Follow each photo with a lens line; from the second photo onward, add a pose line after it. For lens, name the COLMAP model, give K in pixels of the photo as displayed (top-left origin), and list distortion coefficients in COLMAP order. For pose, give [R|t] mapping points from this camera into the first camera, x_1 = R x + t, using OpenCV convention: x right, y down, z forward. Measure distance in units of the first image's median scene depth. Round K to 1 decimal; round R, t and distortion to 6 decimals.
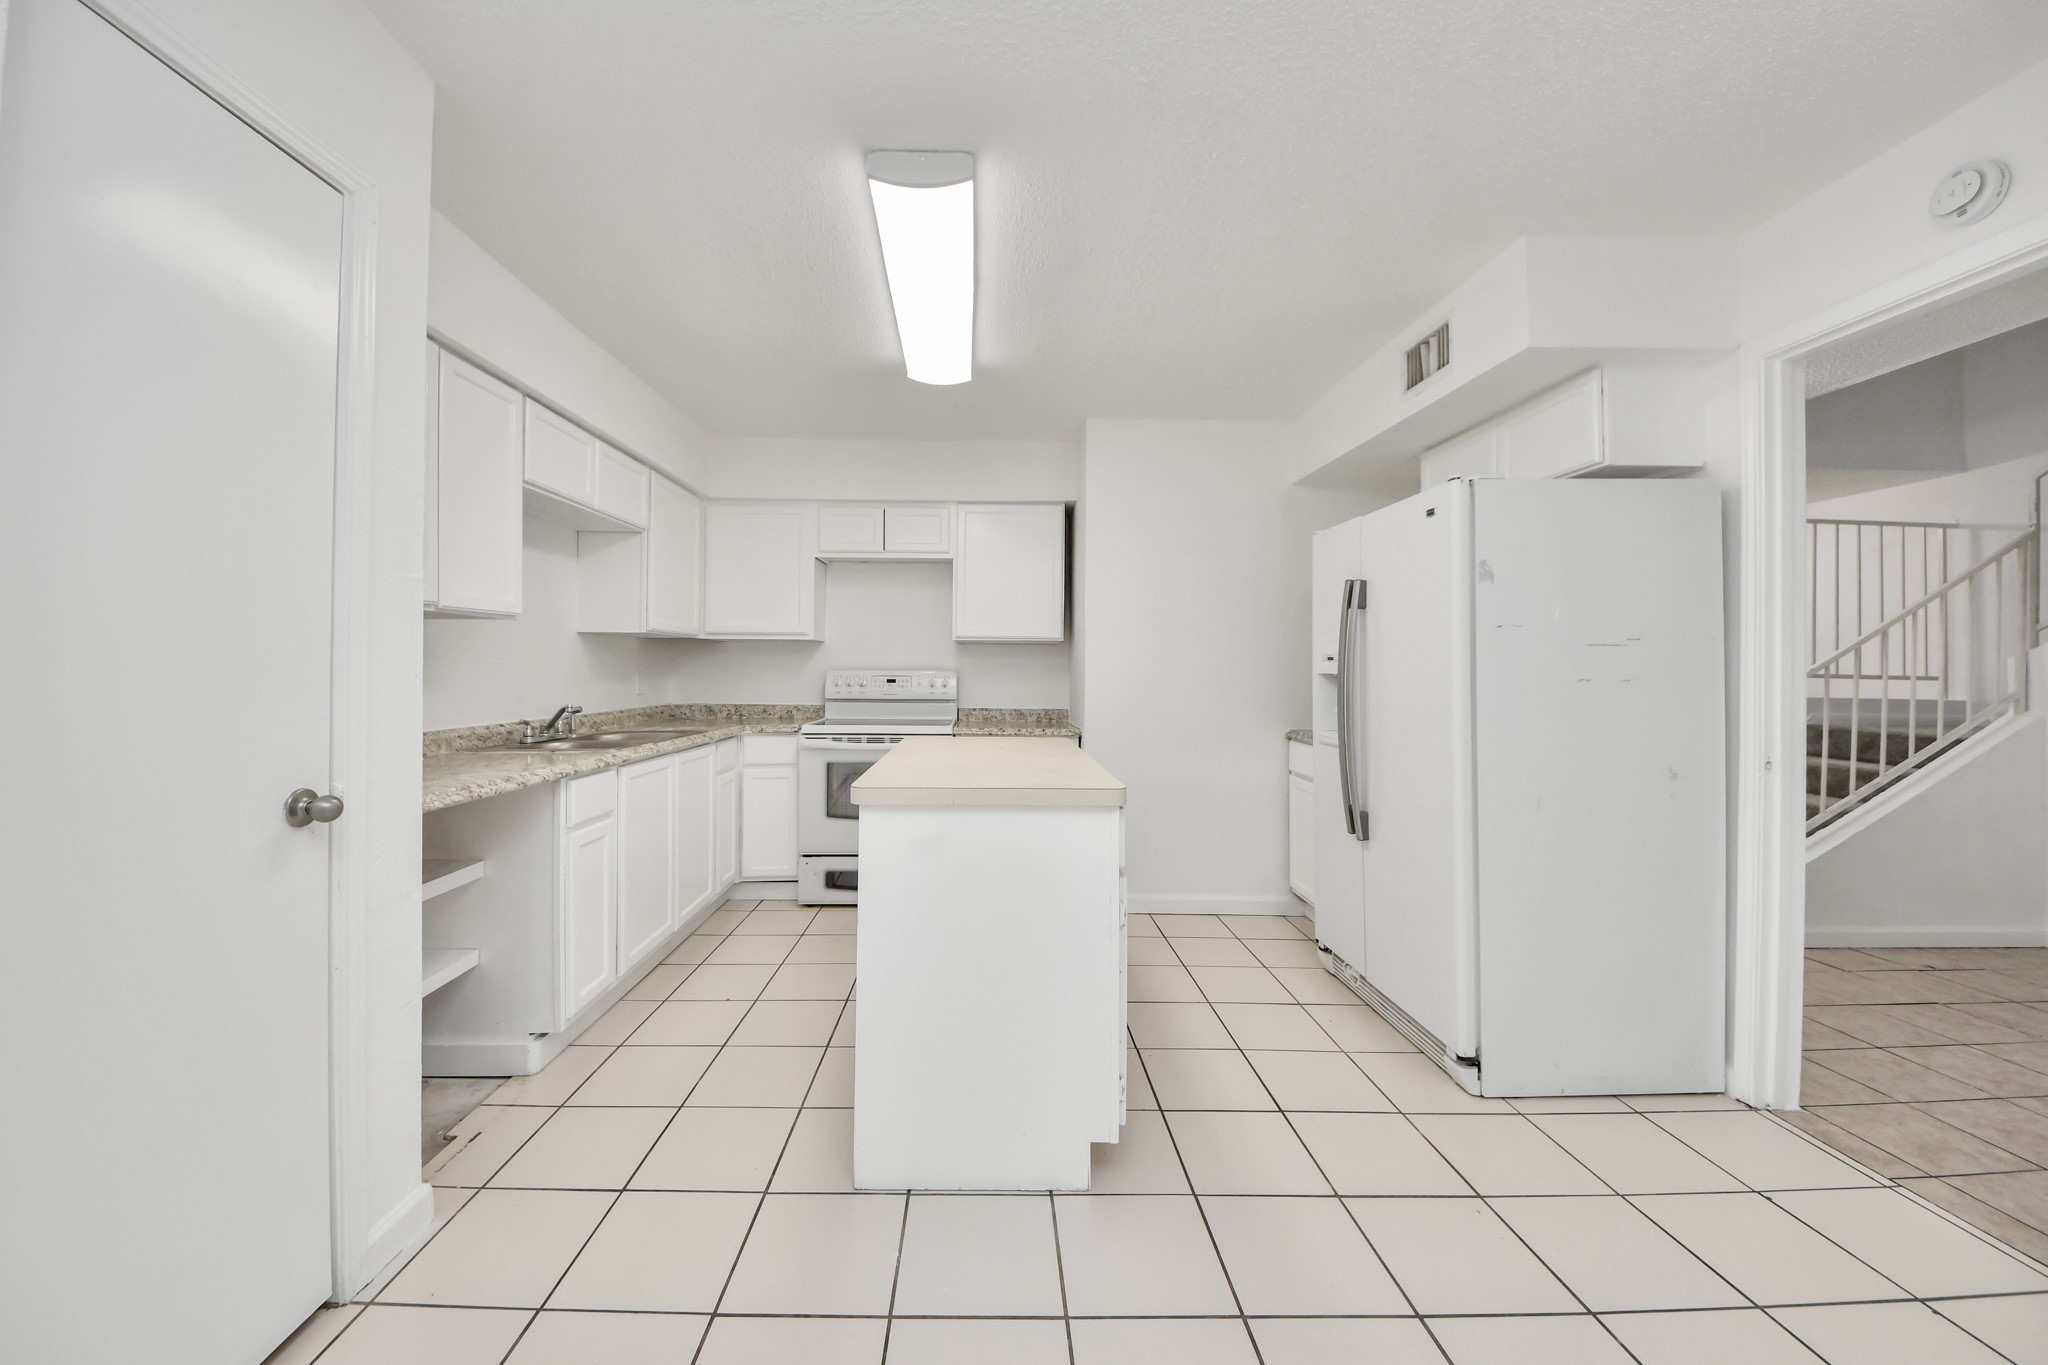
lens RADIAL K [[763.8, 0, 1027.9], [0, 763.8, 657.5], [0, 0, 1]] dist [0.000075, -0.000037]
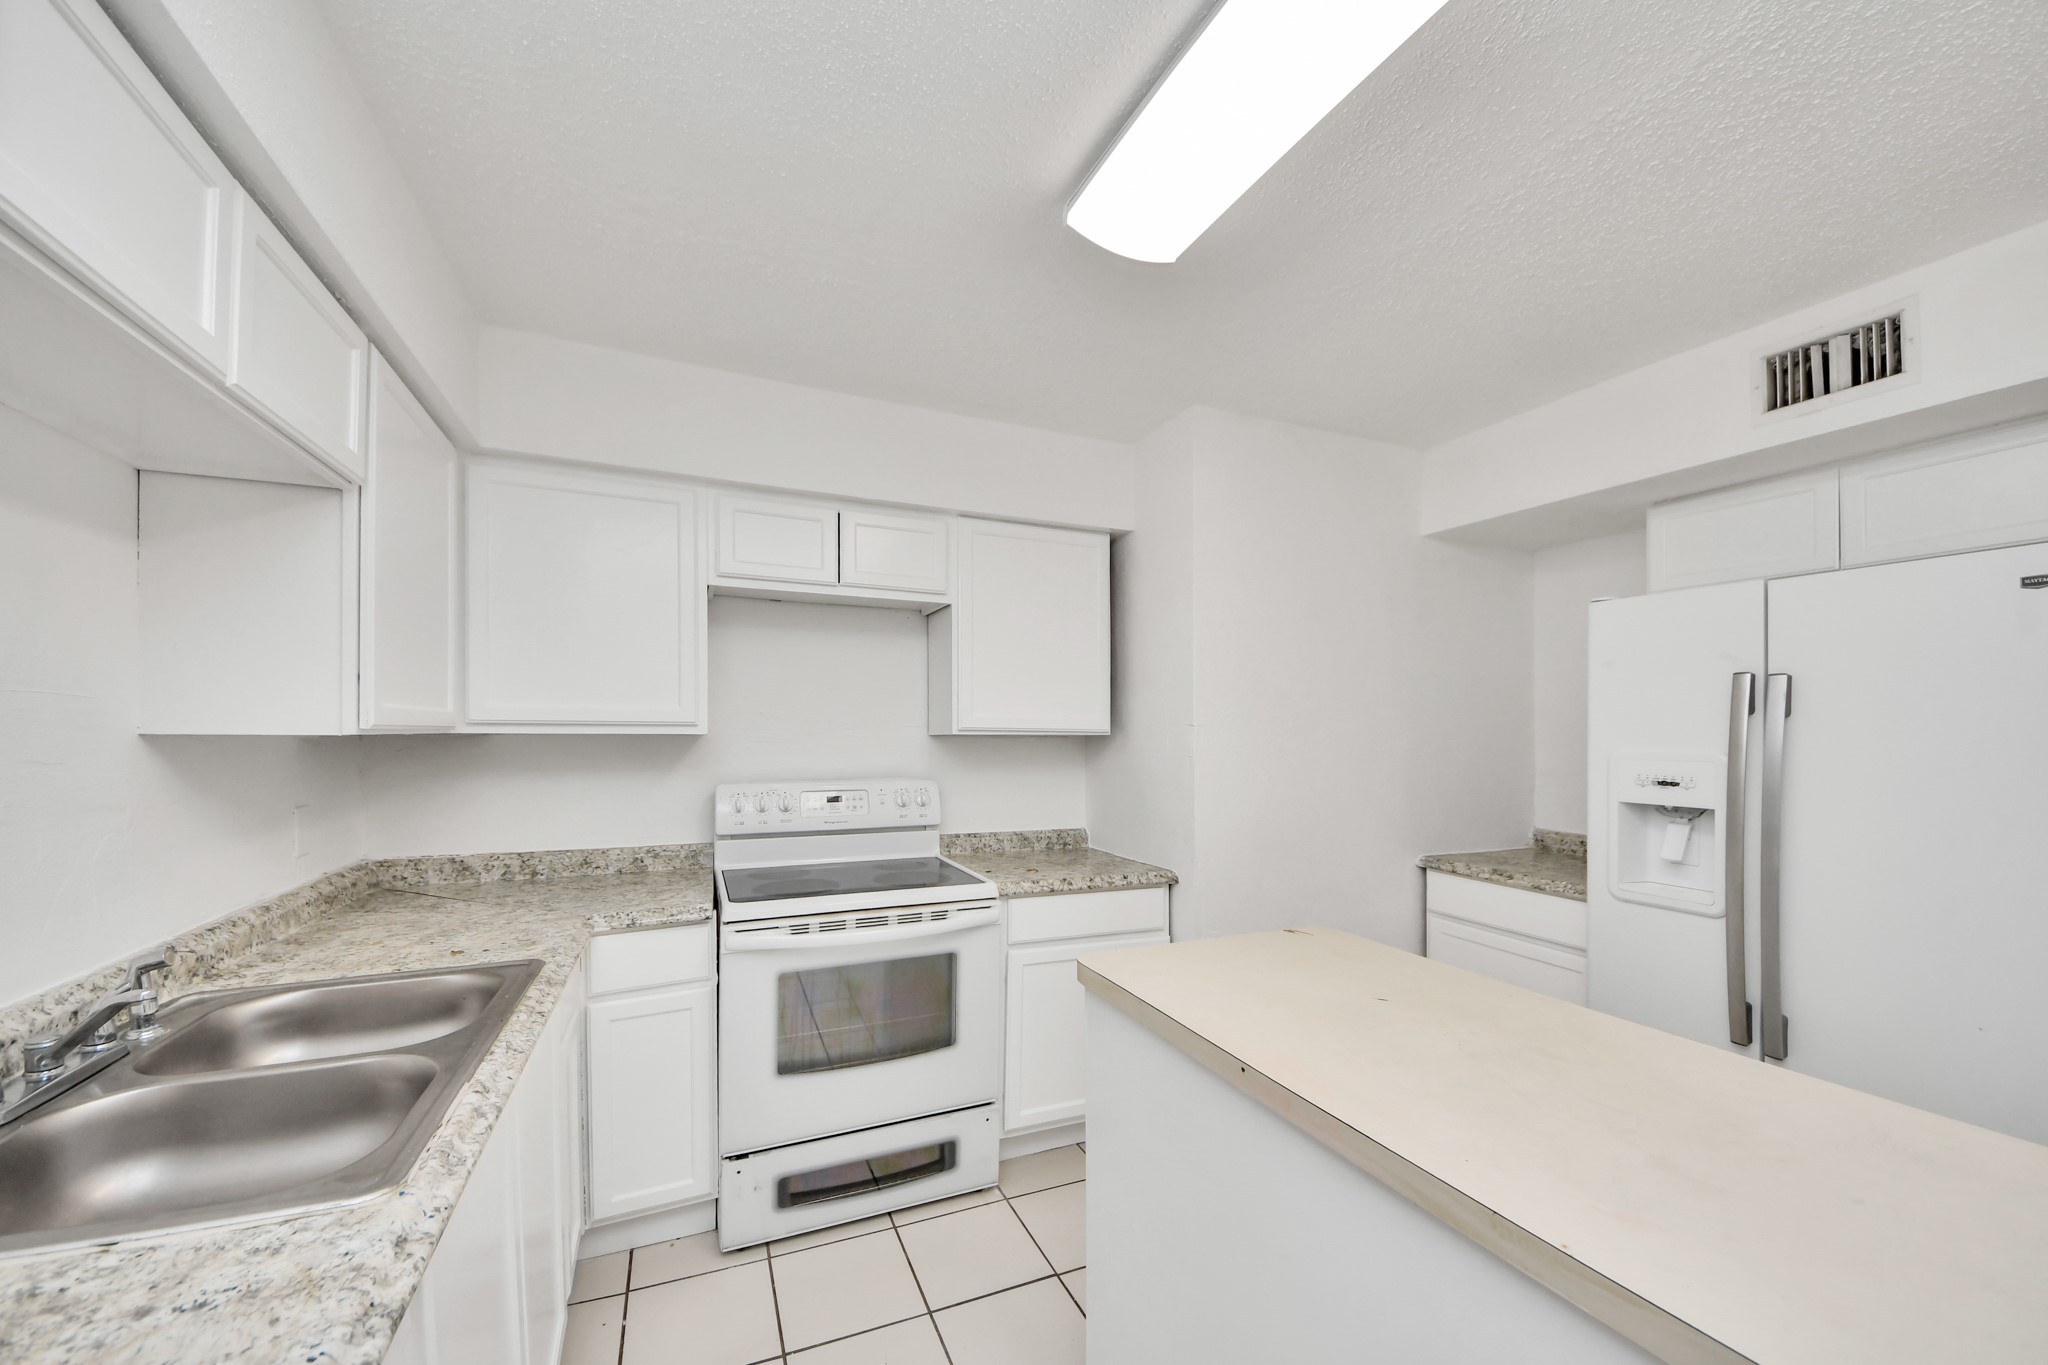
lens RADIAL K [[742.0, 0, 1025.5], [0, 742.0, 723.3], [0, 0, 1]] dist [0.001736, 0.000015]
pose [[0.922307, -0.002079, 0.386452, -0.267989], [-0.002386, 0.999936, 0.011074, -0.036747], [-0.386450, -0.011136, 0.922243, 0.401546]]
